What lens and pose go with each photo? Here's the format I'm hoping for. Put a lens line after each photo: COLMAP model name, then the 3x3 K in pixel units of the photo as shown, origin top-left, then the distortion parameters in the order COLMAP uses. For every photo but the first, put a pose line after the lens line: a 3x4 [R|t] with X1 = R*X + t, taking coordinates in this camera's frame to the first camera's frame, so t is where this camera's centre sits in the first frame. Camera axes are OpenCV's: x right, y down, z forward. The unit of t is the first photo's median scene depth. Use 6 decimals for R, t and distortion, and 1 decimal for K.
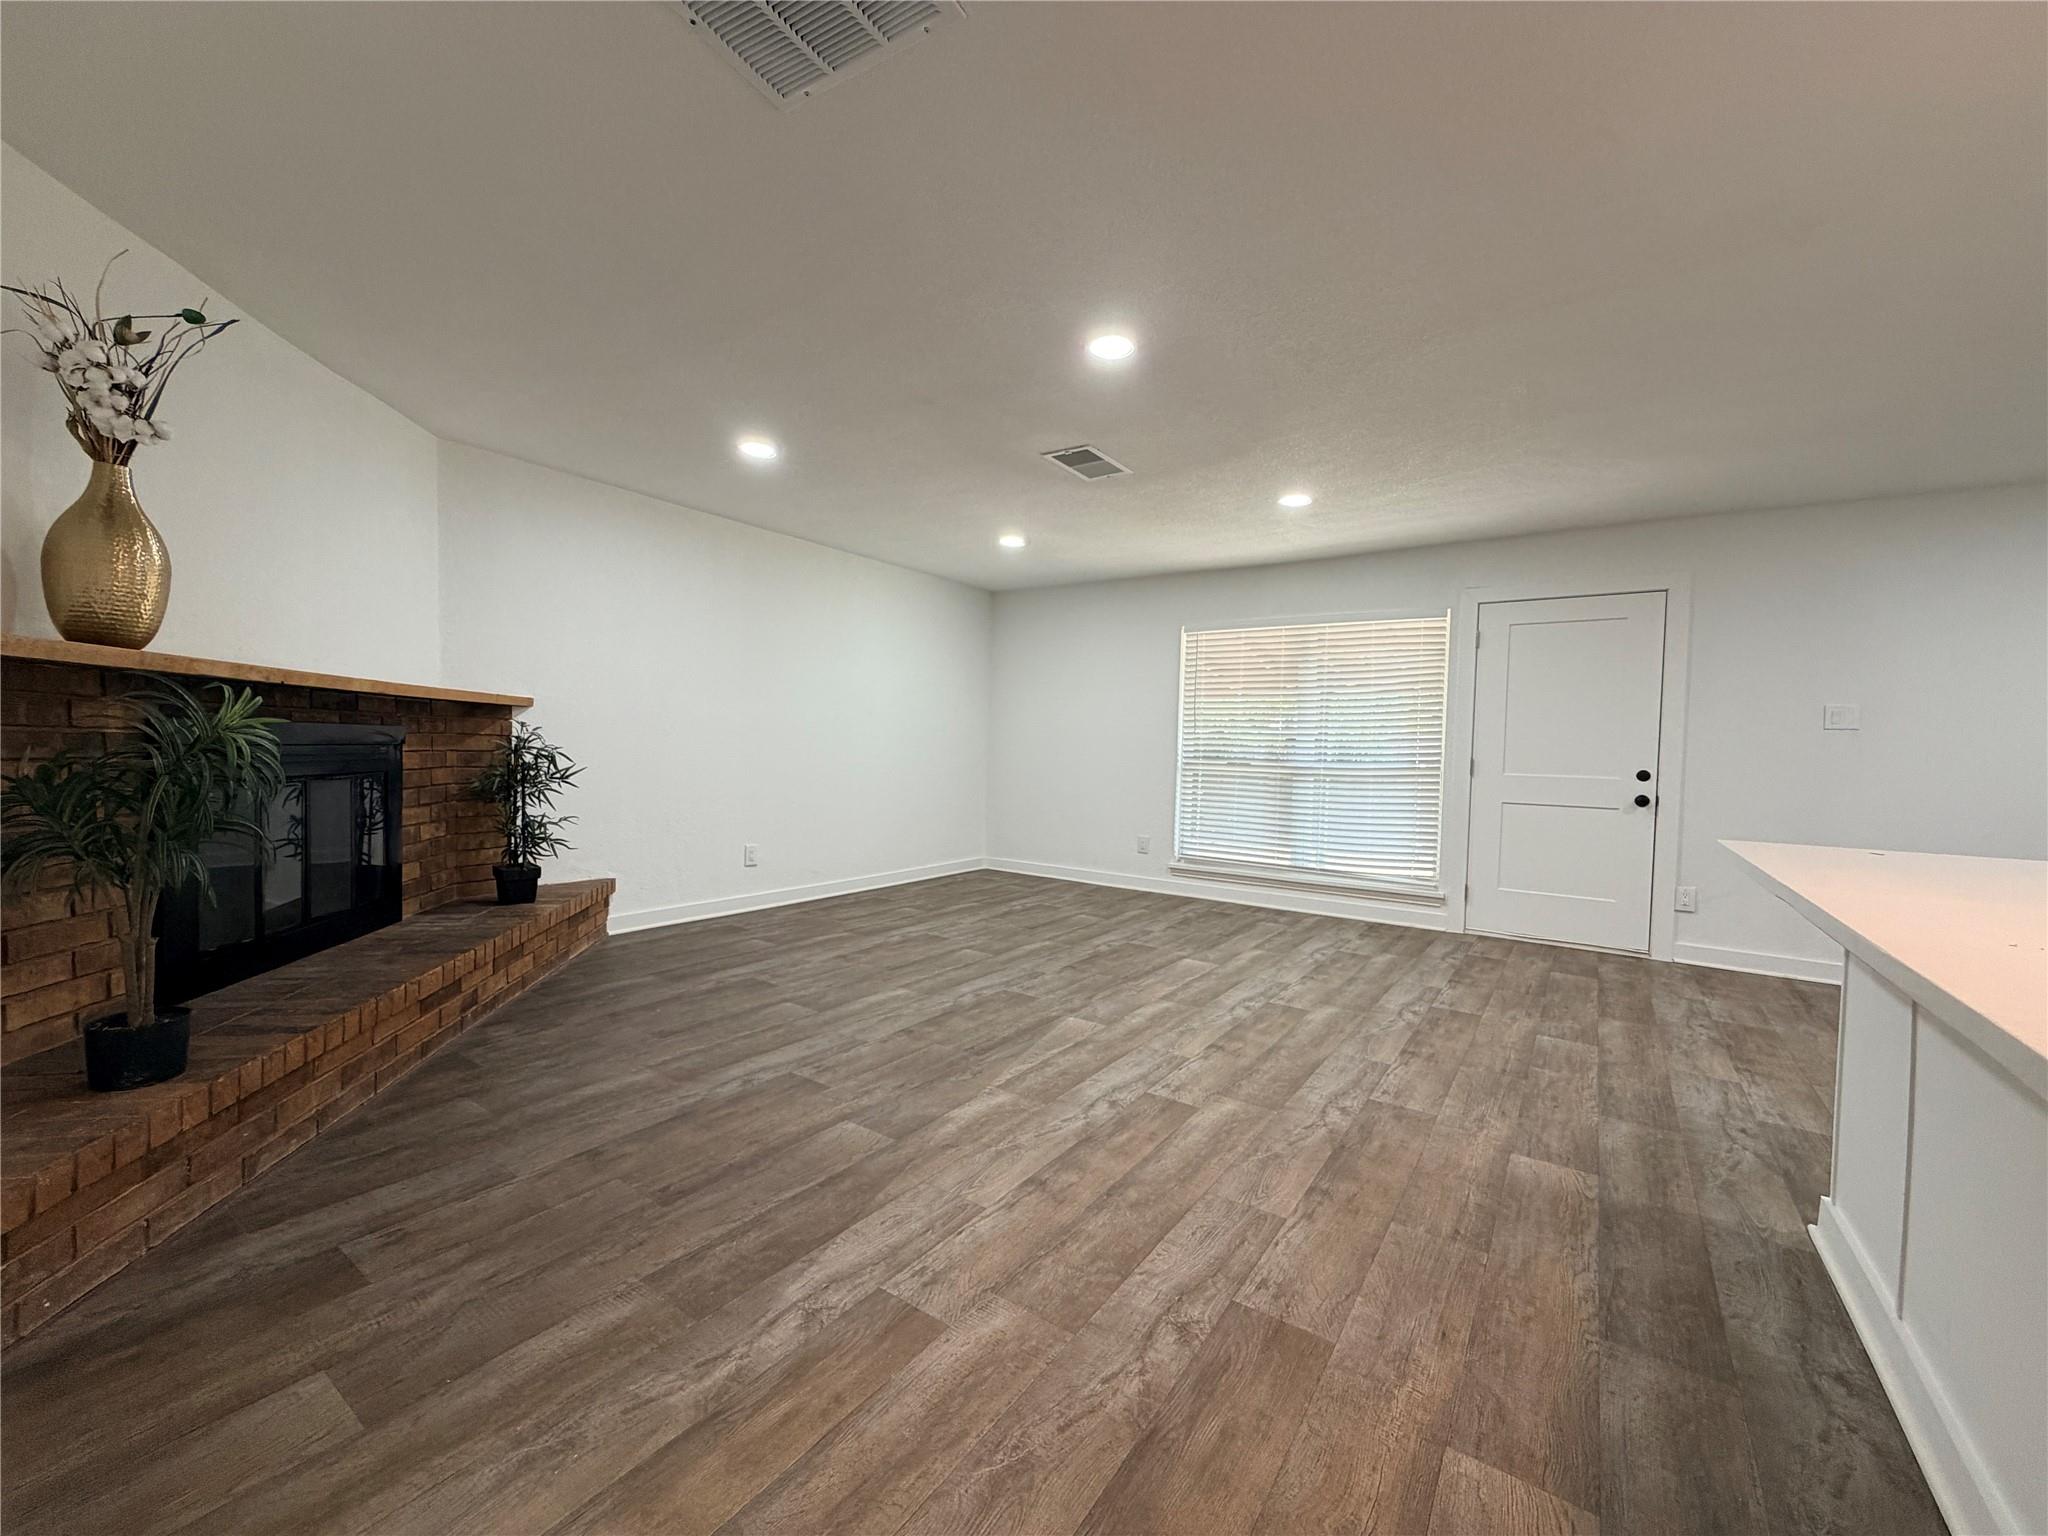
lens RADIAL K [[820.6, 0, 1018.8], [0, 820.6, 769.9], [0, 0, 1]] dist [0.000832, 0.000240]
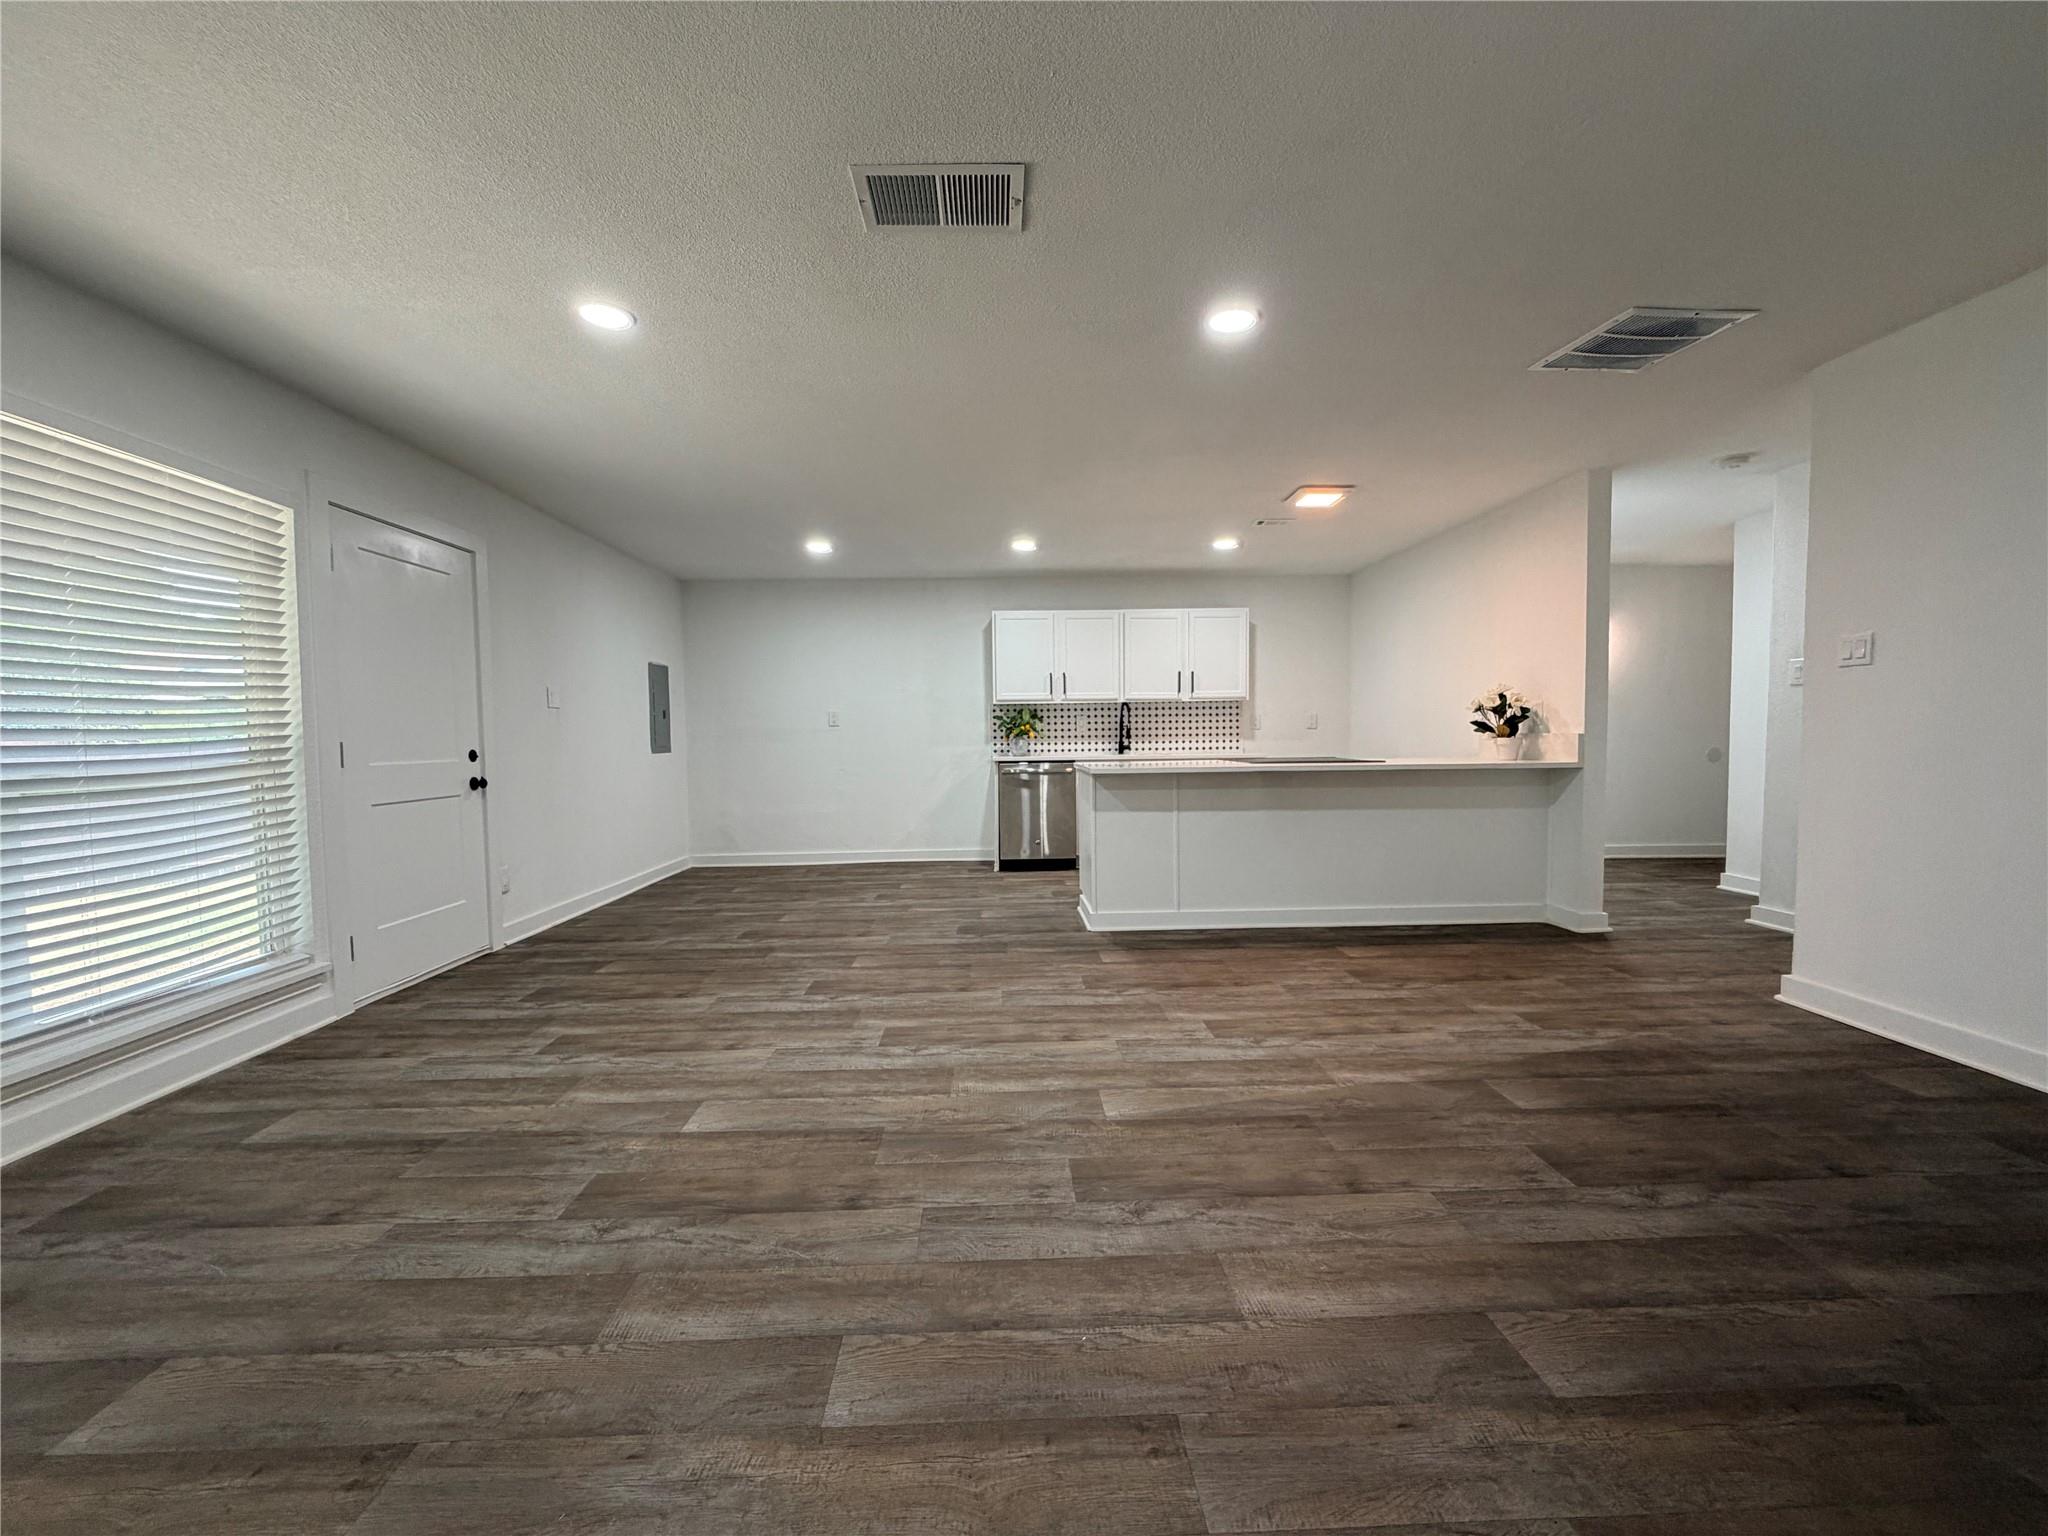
lens RADIAL K [[820.6, 0, 1018.8], [0, 820.6, 769.9], [0, 0, 1]] dist [0.000832, 0.000240]
pose [[-0.600385, -0.053683, 0.797908, -0.502279], [0.020464, 0.996386, 0.082434, -0.061548], [-0.799450, 0.065821, -0.597116, 1.679120]]
